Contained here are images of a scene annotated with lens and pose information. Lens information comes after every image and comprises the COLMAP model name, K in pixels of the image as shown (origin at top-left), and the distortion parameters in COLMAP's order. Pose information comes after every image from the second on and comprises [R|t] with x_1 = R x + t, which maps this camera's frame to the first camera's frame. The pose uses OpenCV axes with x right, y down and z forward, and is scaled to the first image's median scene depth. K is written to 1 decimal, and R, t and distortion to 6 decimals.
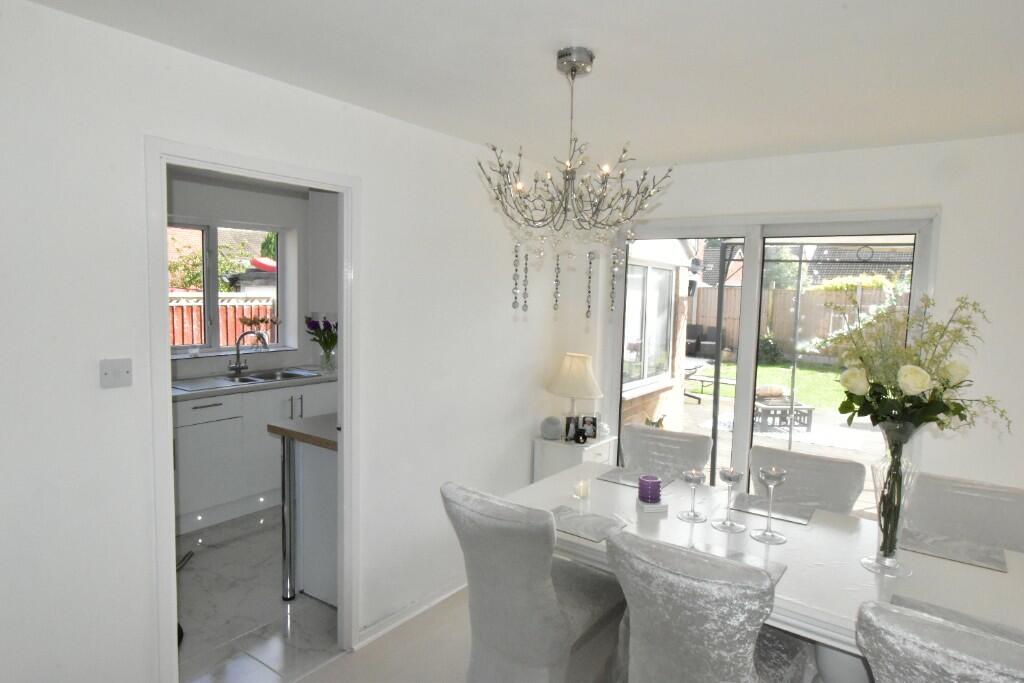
lens RADIAL K [[613.1, 0, 512.0], [0, 613.1, 341.5], [0, 0, 1]] dist [-0.005542, -0.001419]
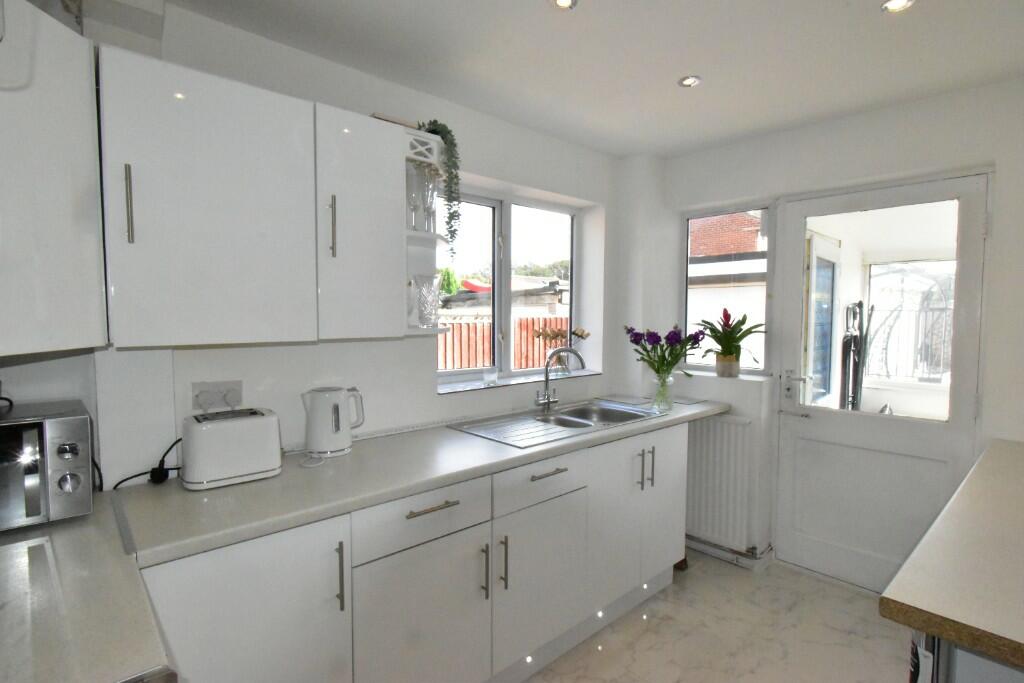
lens RADIAL K [[504.2, 0, 512.0], [0, 504.2, 341.5], [0, 0, 1]] dist [0.031773, 0.000036]
pose [[0.977919, -0.010384, -0.208726, -0.346723], [0.002060, 0.999195, -0.040059, -0.001195], [0.208974, 0.038745, 0.977153, 0.412084]]
